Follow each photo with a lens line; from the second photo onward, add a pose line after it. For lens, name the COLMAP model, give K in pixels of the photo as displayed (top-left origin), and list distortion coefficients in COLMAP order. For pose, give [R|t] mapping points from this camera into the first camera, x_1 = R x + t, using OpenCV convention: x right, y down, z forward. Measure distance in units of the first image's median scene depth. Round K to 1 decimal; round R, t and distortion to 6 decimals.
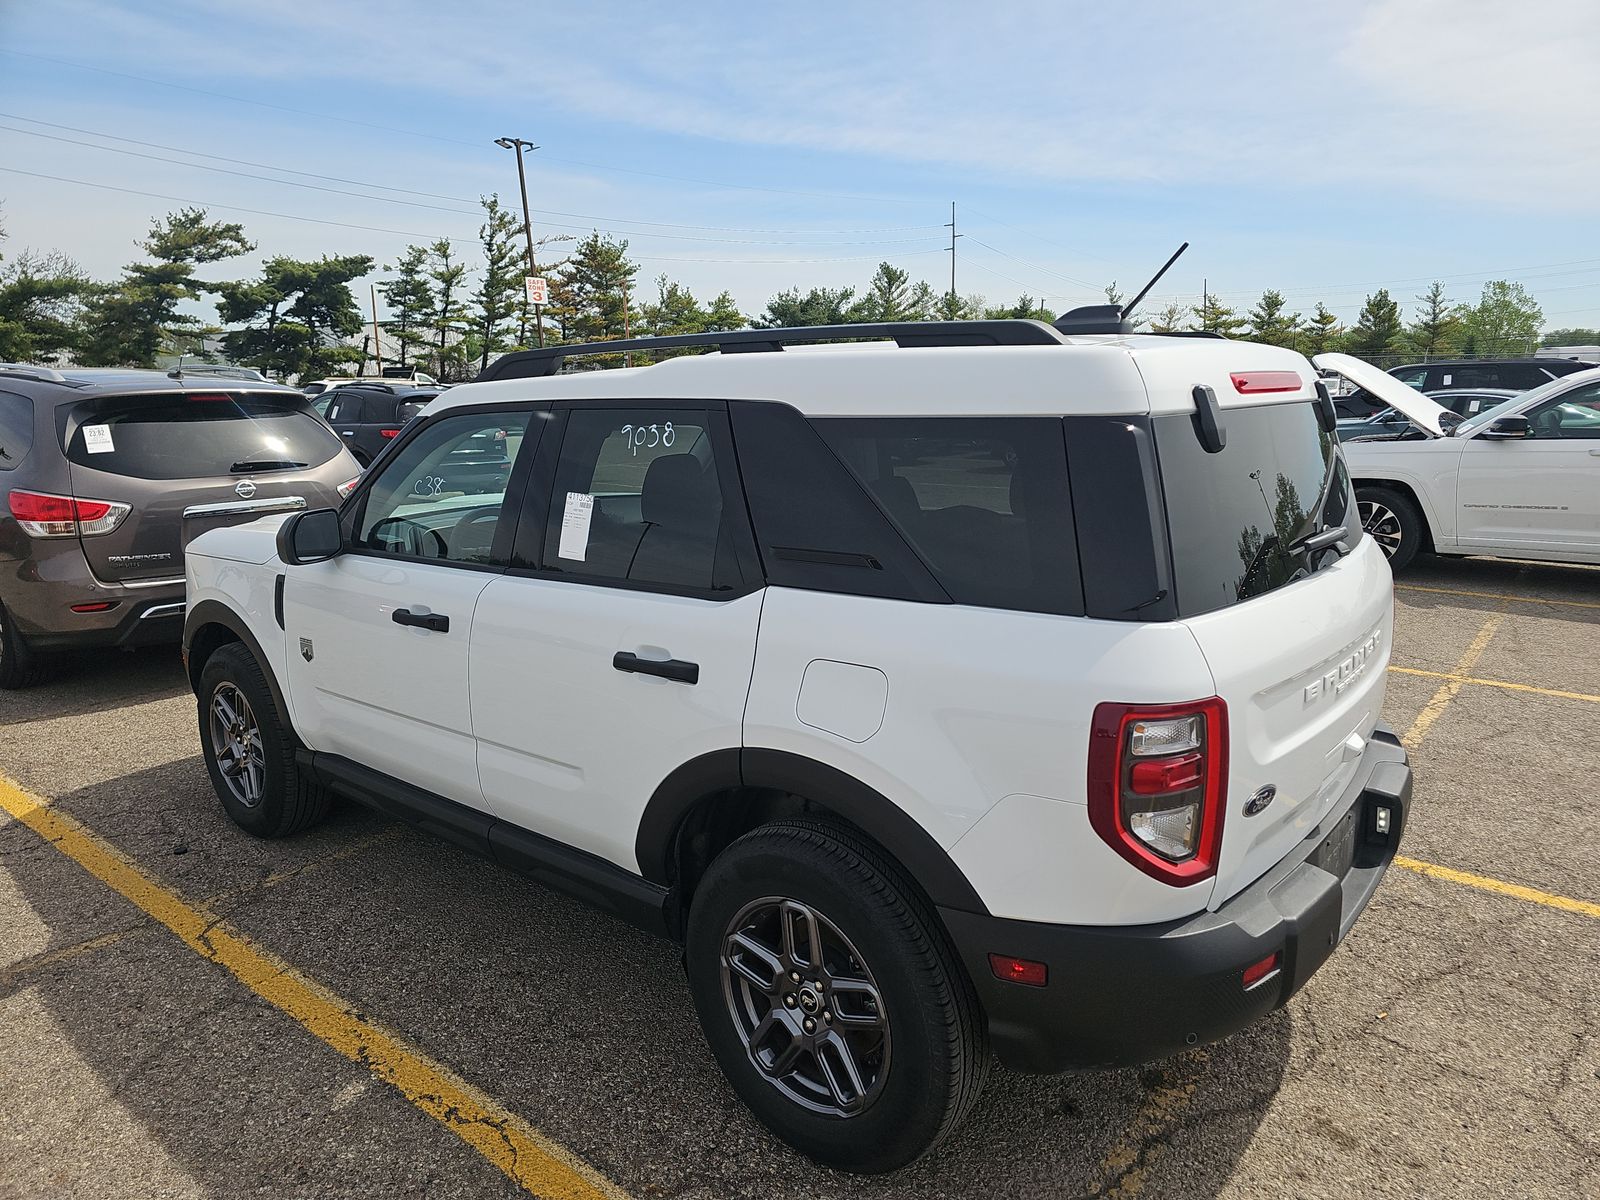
lens RADIAL K [[1053.3, 0, 809.3], [0, 1053.3, 586.4], [0, 0, 1]] dist [0.044671, -0.033050]
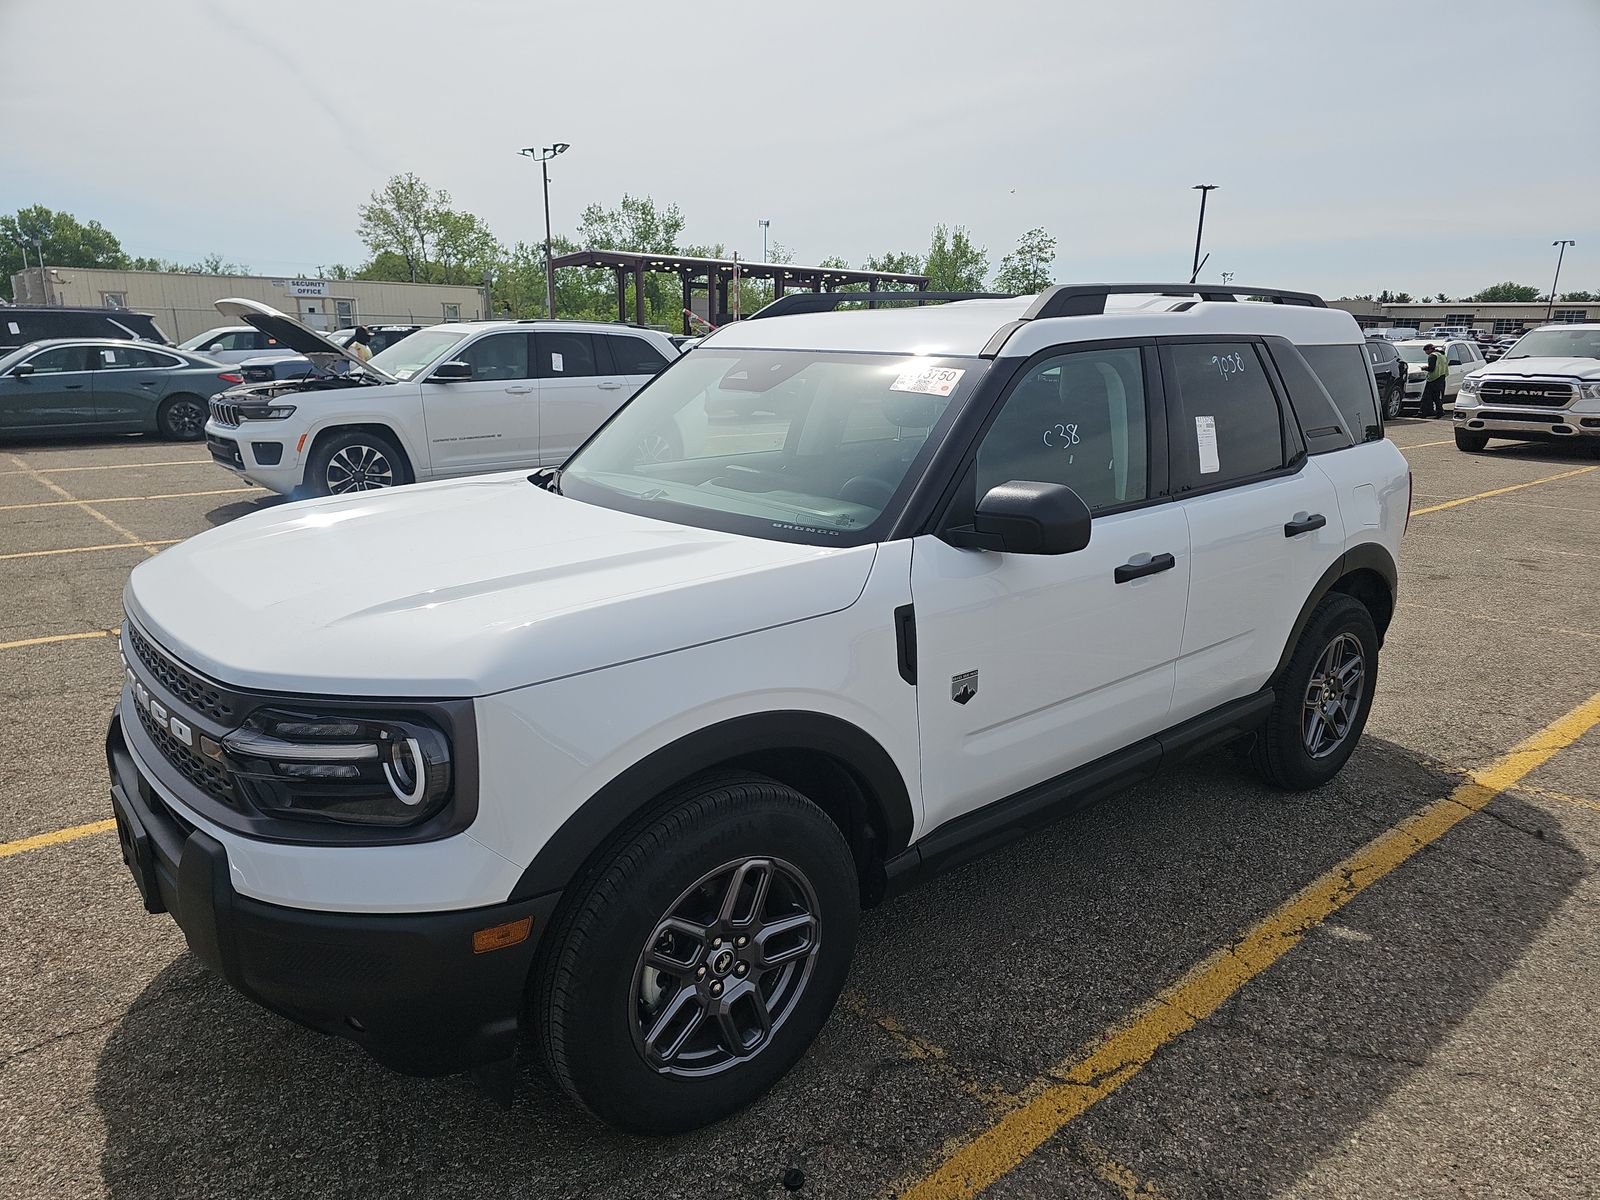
lens RADIAL K [[1053.3, 0, 810.8], [0, 1053.3, 609.2], [0, 0, 1]] dist [0.044671, -0.033050]
pose [[0.177936, -0.232961, 0.956069, -1.357418], [0.172780, 0.963876, 0.202706, -0.180759], [-0.968755, 0.129121, 0.211760, 1.101029]]
